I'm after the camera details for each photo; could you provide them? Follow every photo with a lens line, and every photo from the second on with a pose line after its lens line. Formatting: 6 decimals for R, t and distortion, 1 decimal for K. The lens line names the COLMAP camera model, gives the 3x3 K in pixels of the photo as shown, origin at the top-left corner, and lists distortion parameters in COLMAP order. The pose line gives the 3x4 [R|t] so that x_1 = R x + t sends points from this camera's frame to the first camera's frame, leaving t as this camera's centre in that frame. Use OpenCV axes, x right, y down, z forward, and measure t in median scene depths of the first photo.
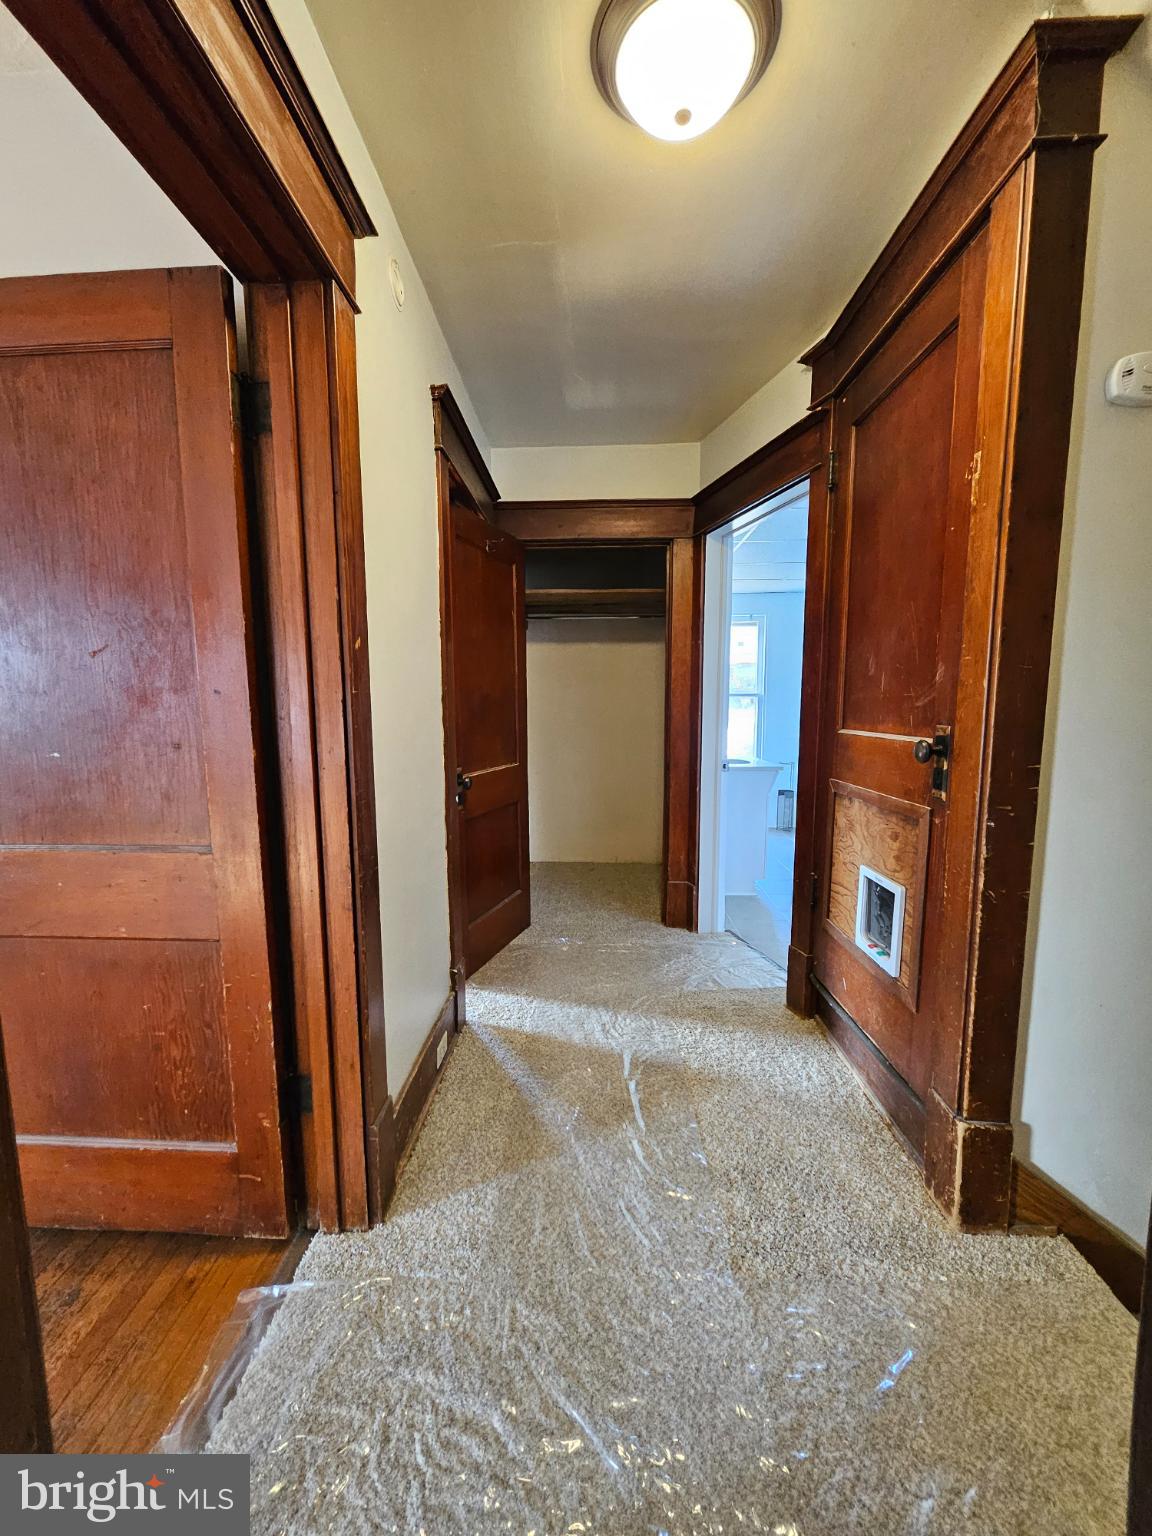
lens RADIAL K [[600.9, 0, 572.6], [0, 600.9, 770.5], [0, 0, 1]] dist [0.001083, -0.002316]
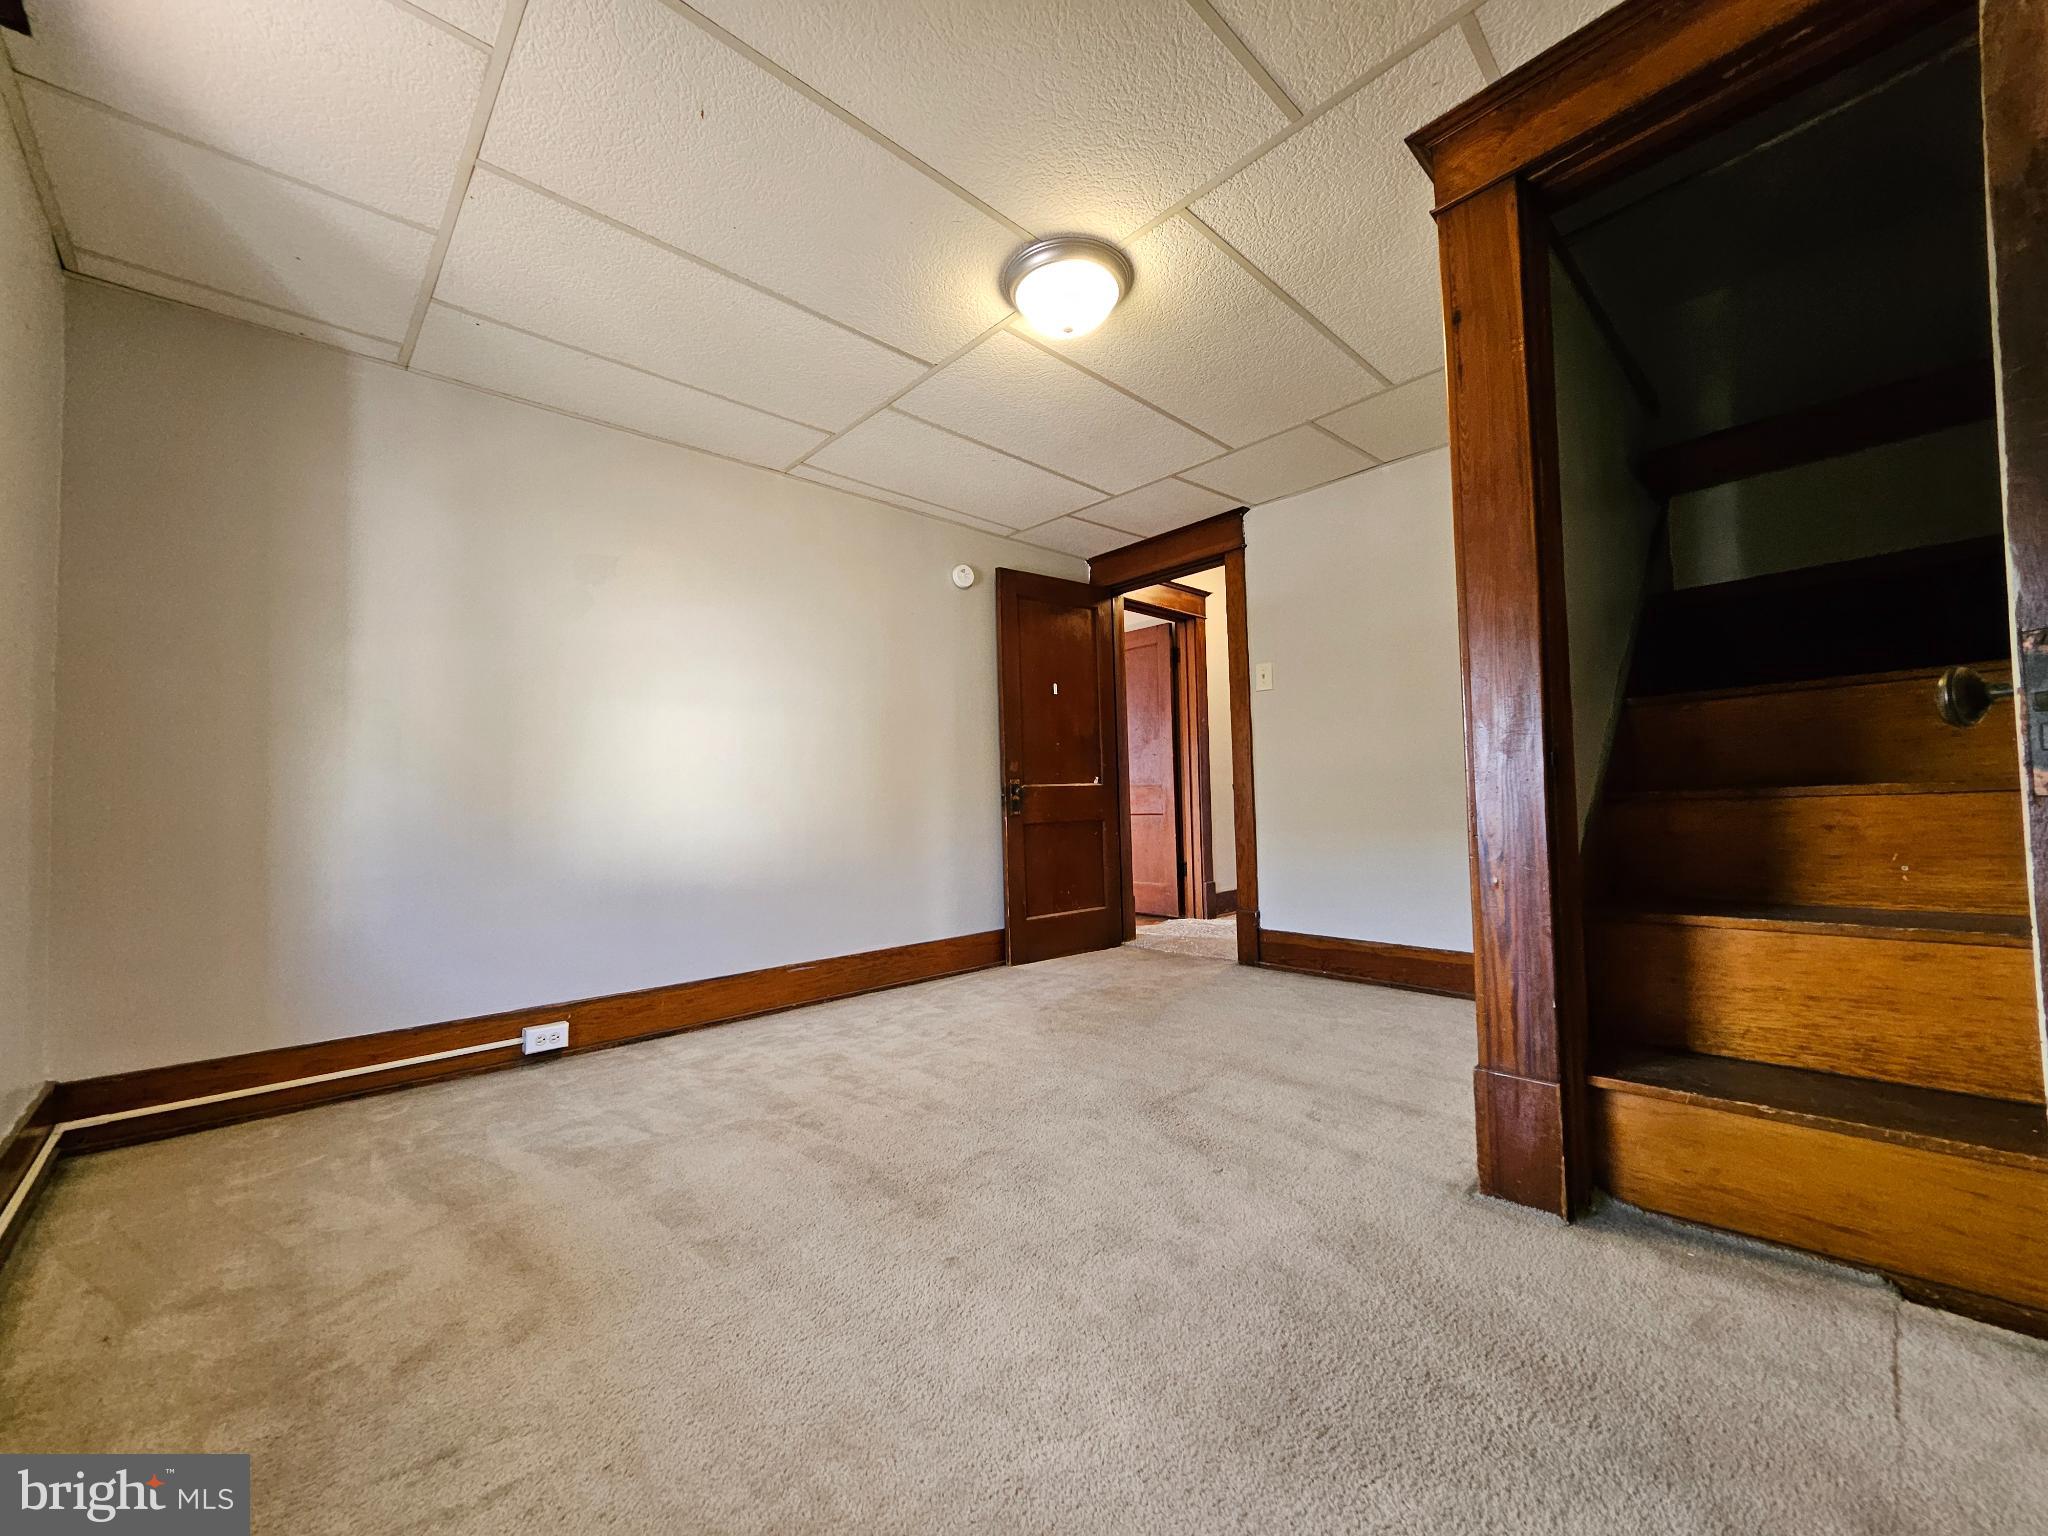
lens RADIAL K [[801.2, 0, 1025.5], [0, 801.2, 771.4], [0, 0, 1]] dist [0.001083, -0.002316]
pose [[0.717237, -0.039826, -0.695690, 1.787117], [-0.061348, 0.990880, -0.119973, 0.587654], [0.694124, 0.128729, 0.708252, -2.449902]]
